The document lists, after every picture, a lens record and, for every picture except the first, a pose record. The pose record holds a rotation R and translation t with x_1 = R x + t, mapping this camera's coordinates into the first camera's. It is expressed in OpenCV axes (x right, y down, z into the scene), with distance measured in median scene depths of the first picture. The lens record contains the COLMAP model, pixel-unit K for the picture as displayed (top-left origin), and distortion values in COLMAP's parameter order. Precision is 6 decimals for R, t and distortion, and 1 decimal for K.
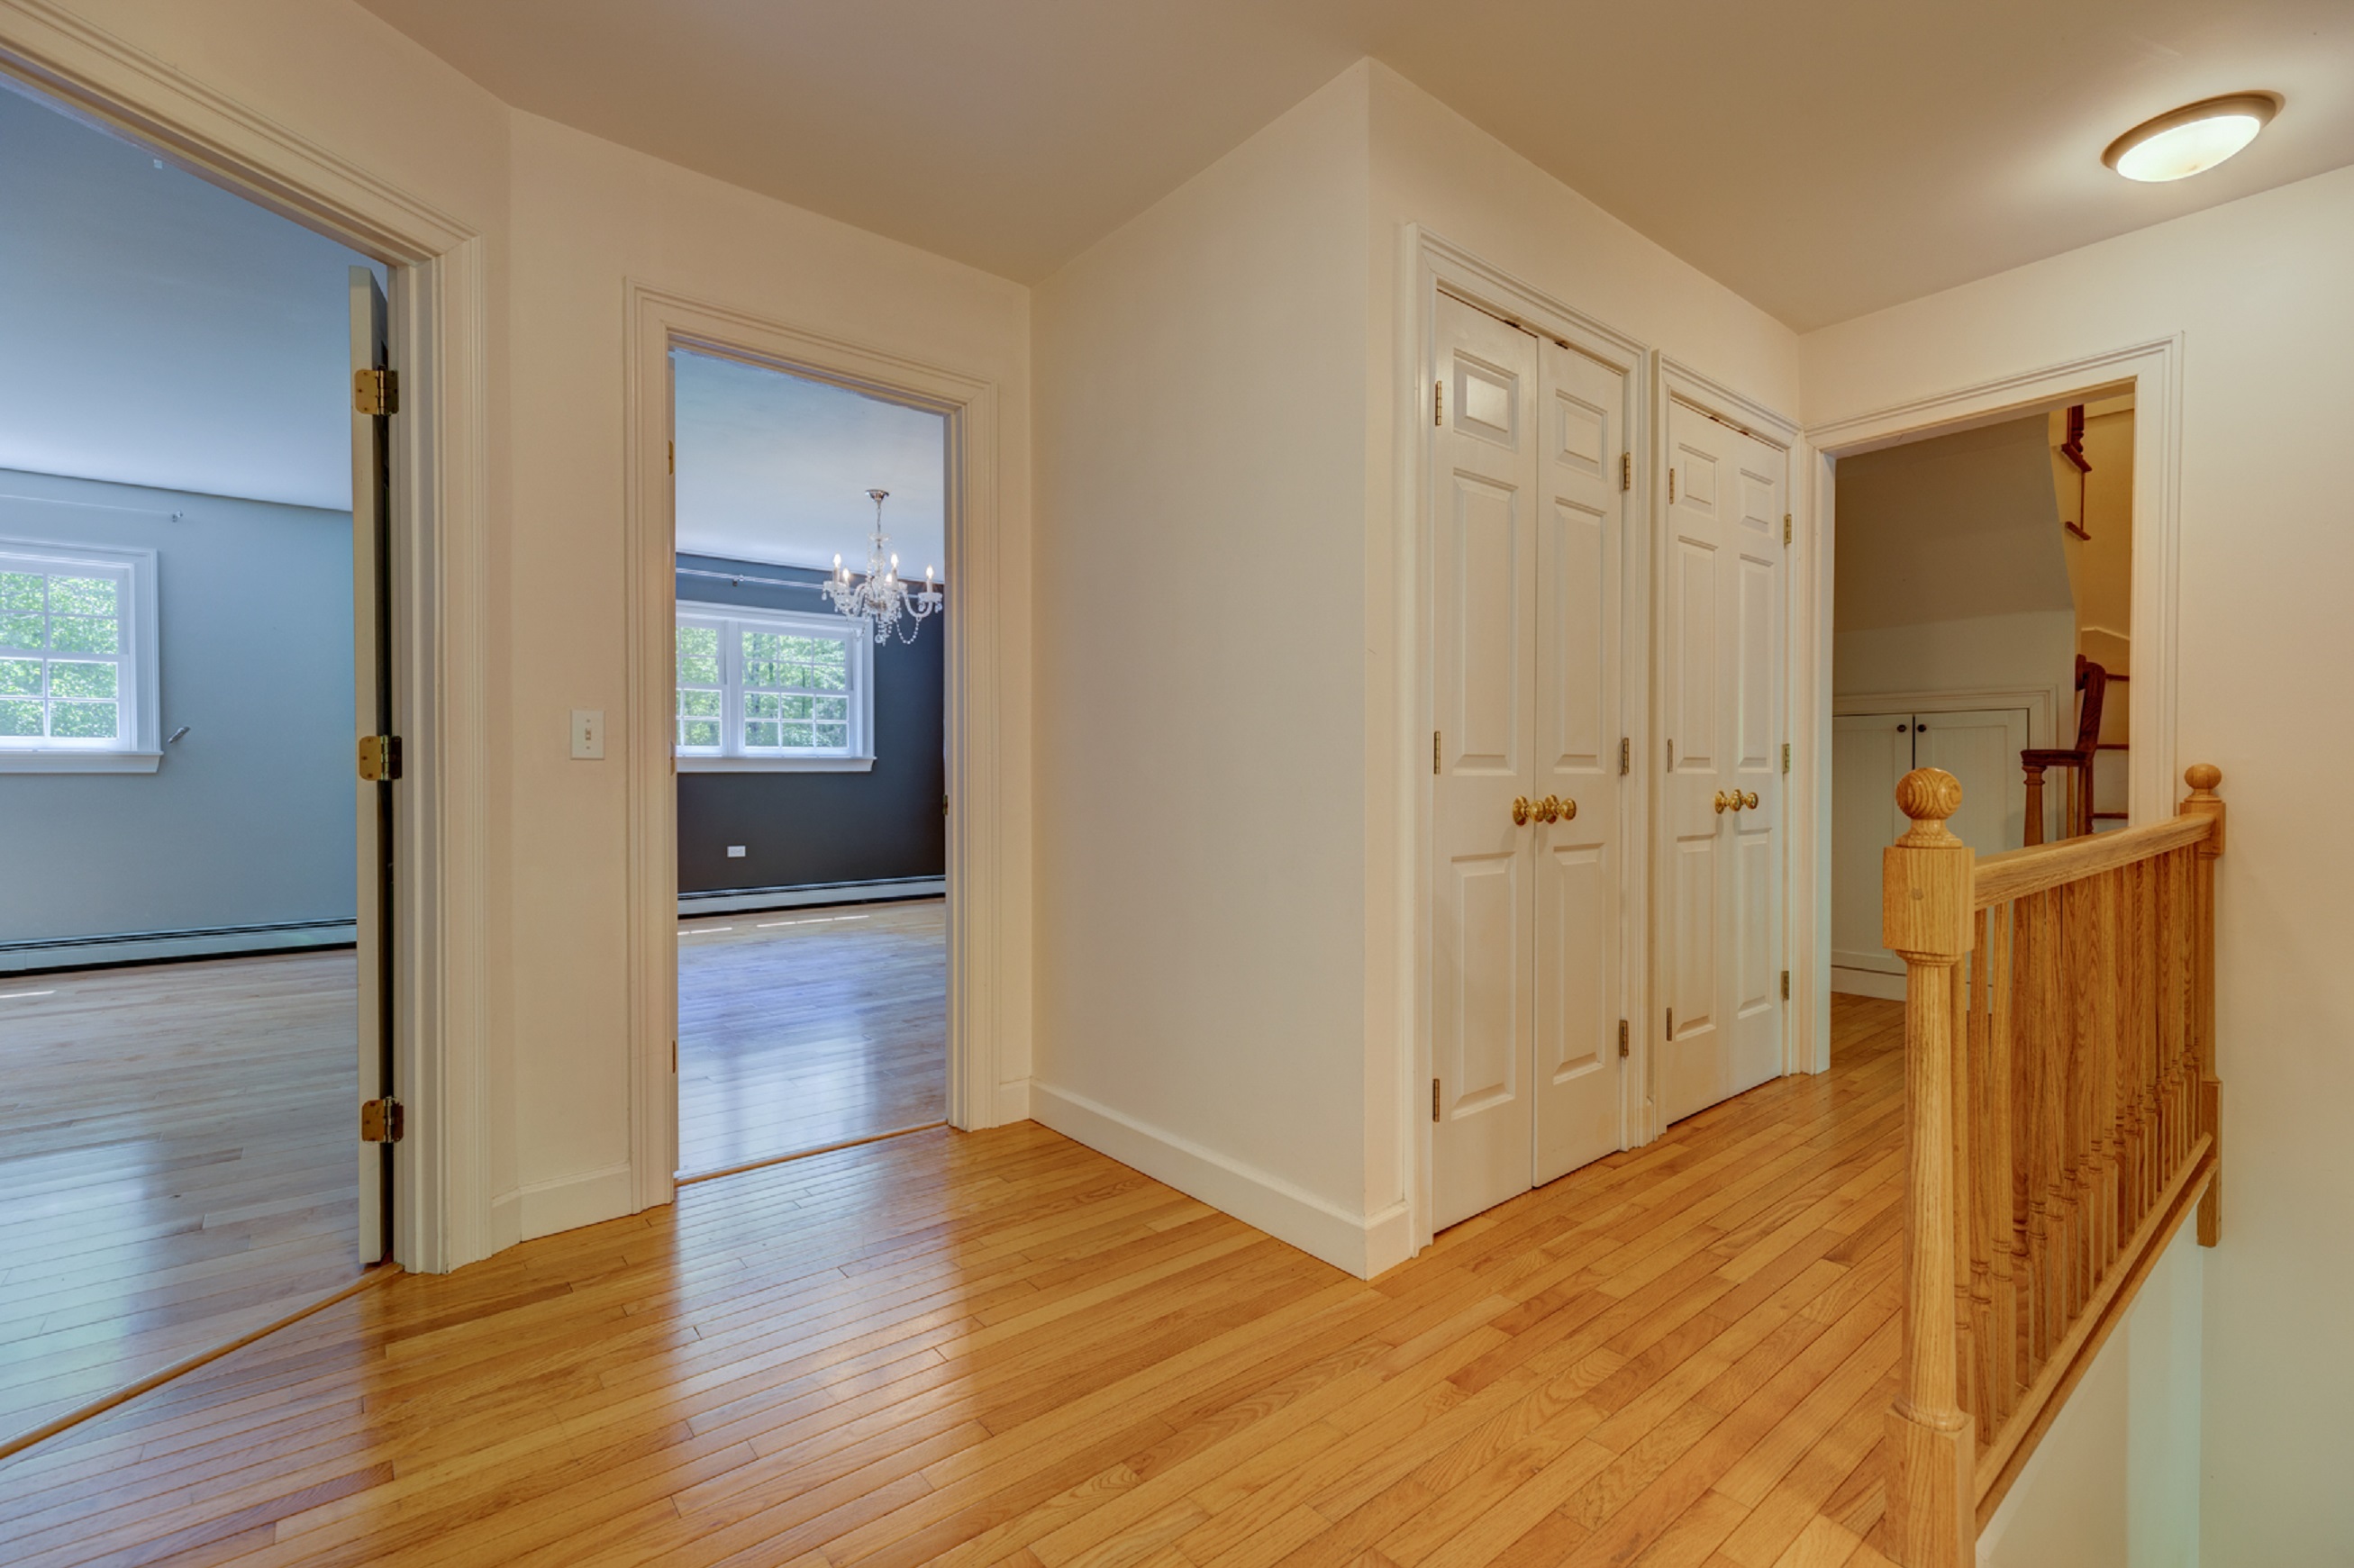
lens RADIAL K [[1048.9, 0, 1177.0], [0, 1048.9, 784.0], [0, 0, 1]] dist [0.002894, 0.000085]
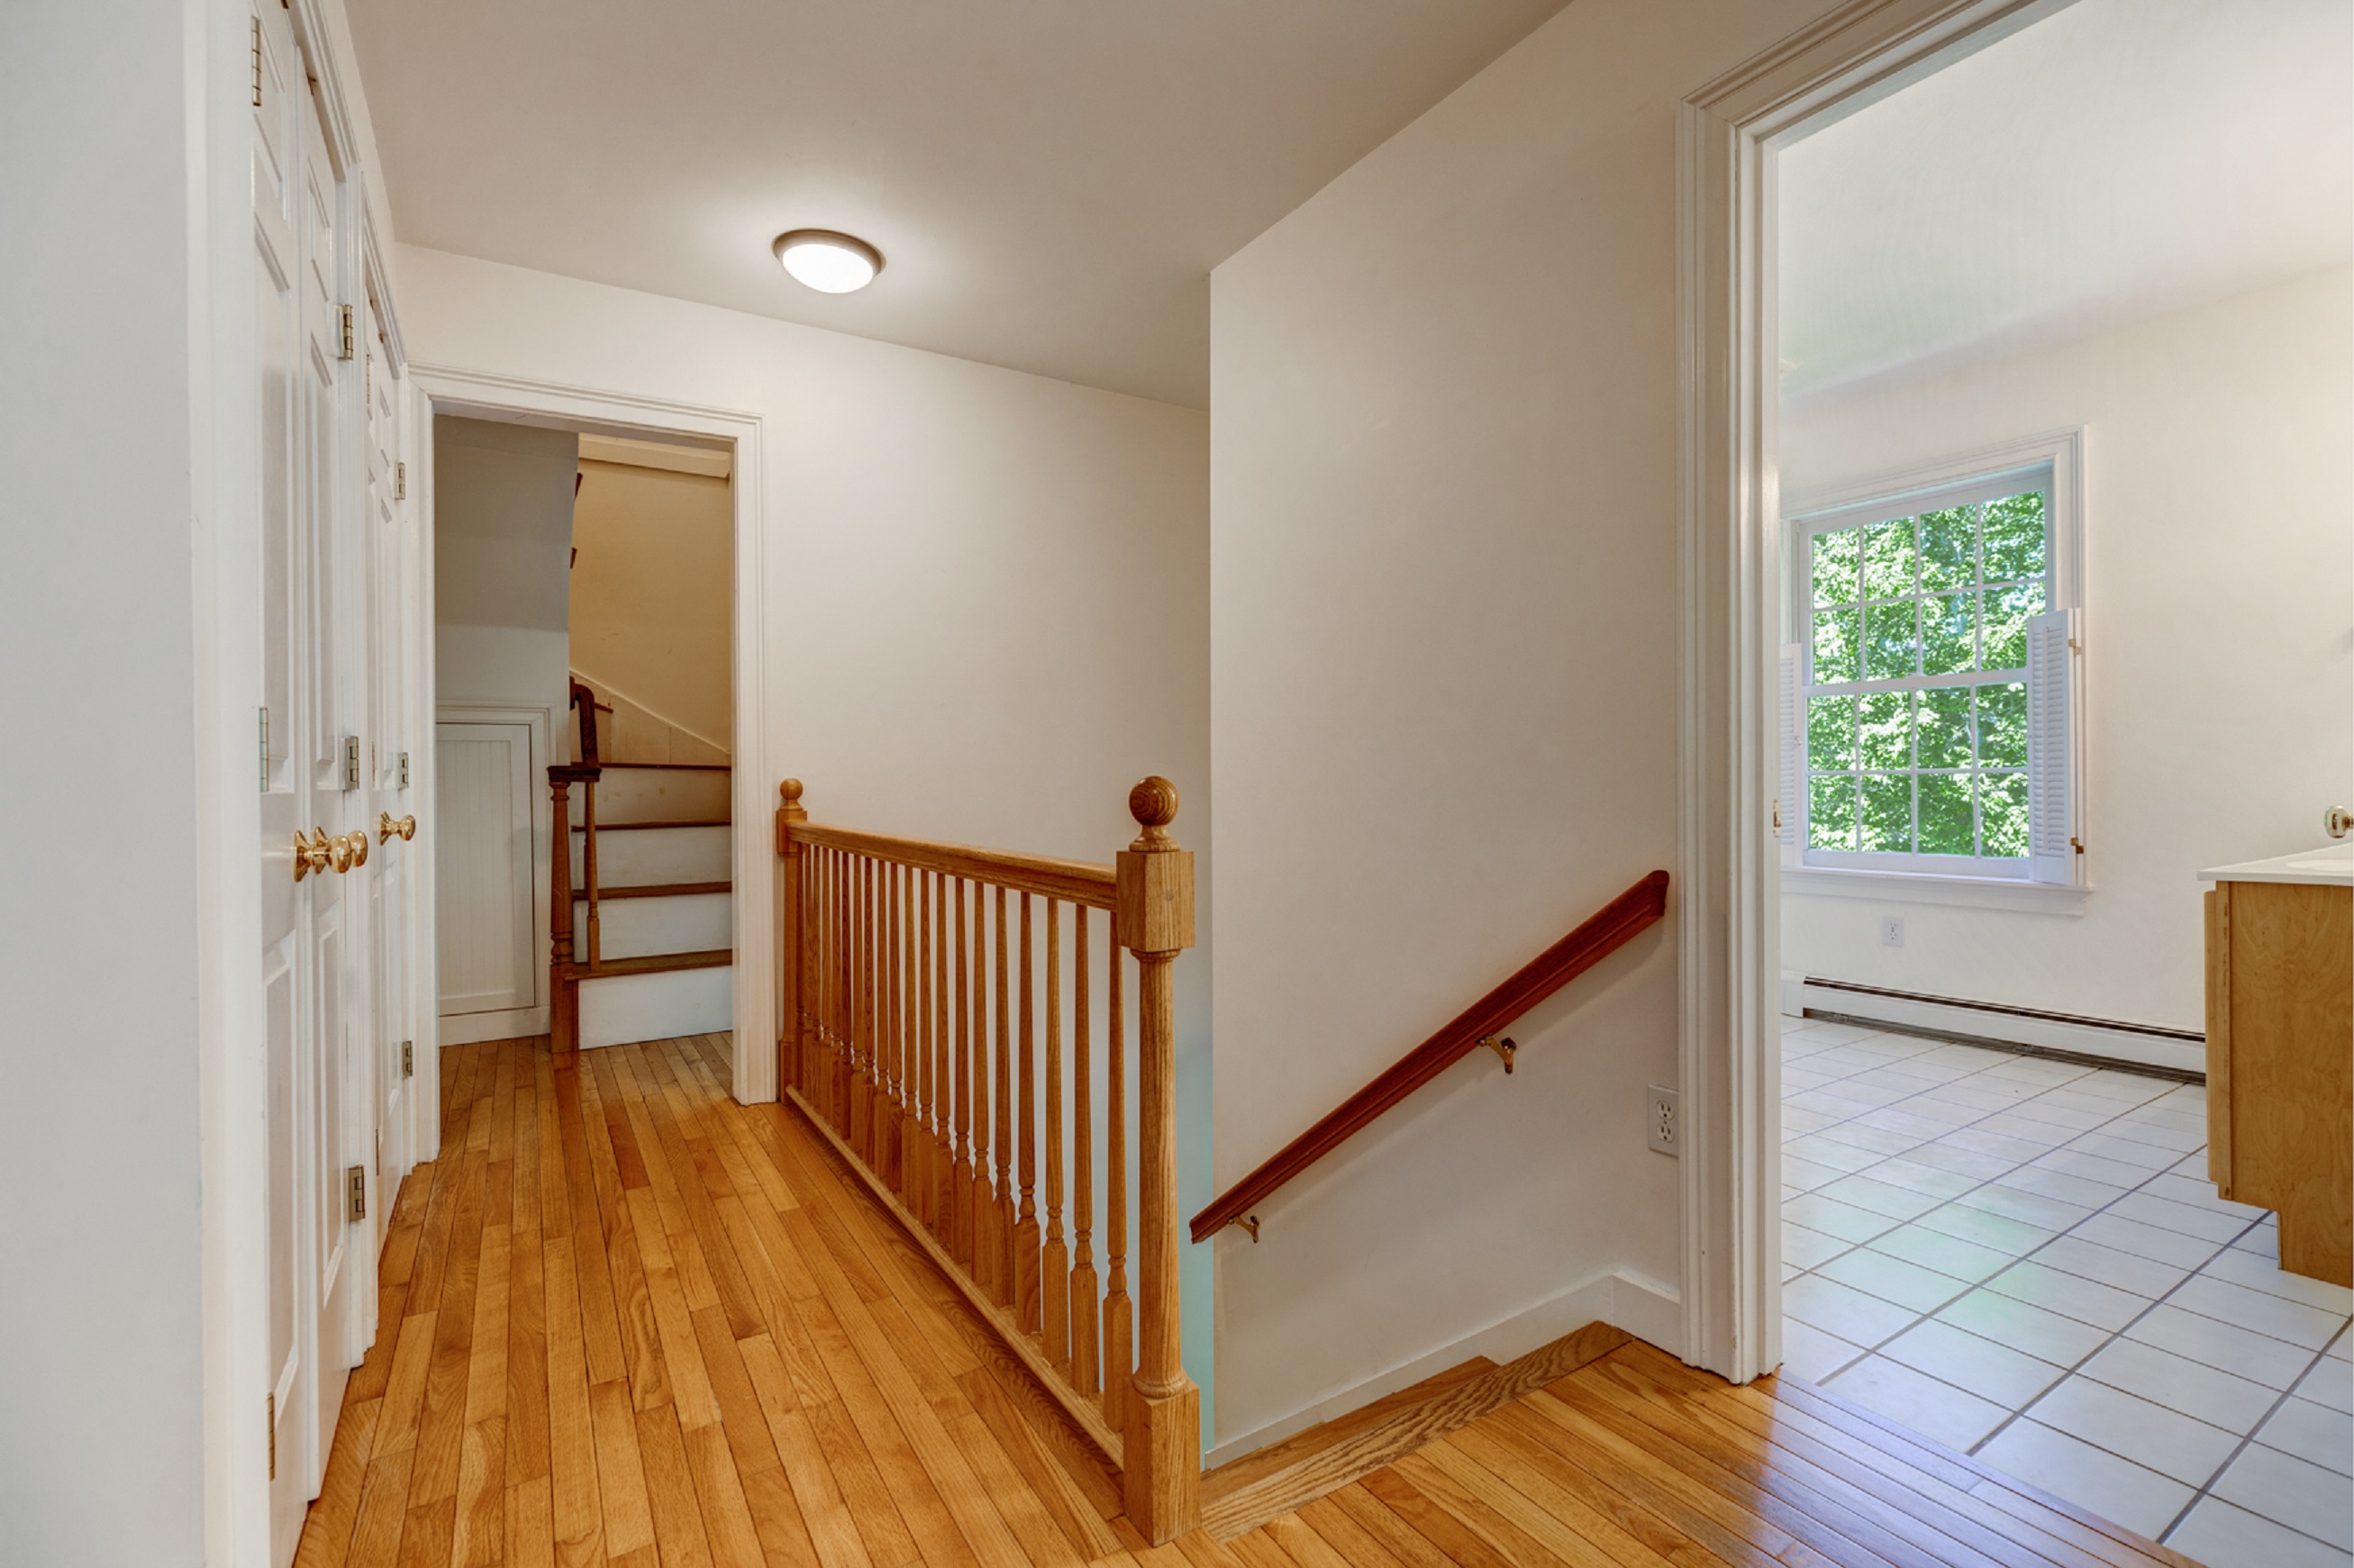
lens RADIAL K [[1048.9, 0, 1177.0], [0, 1048.9, 784.0], [0, 0, 1]] dist [0.002894, 0.000085]
pose [[0.124535, -0.000815, 0.992215, -0.189214], [0.019577, 0.999807, -0.001636, -0.003038], [-0.992022, 0.019628, 0.124527, 0.470673]]
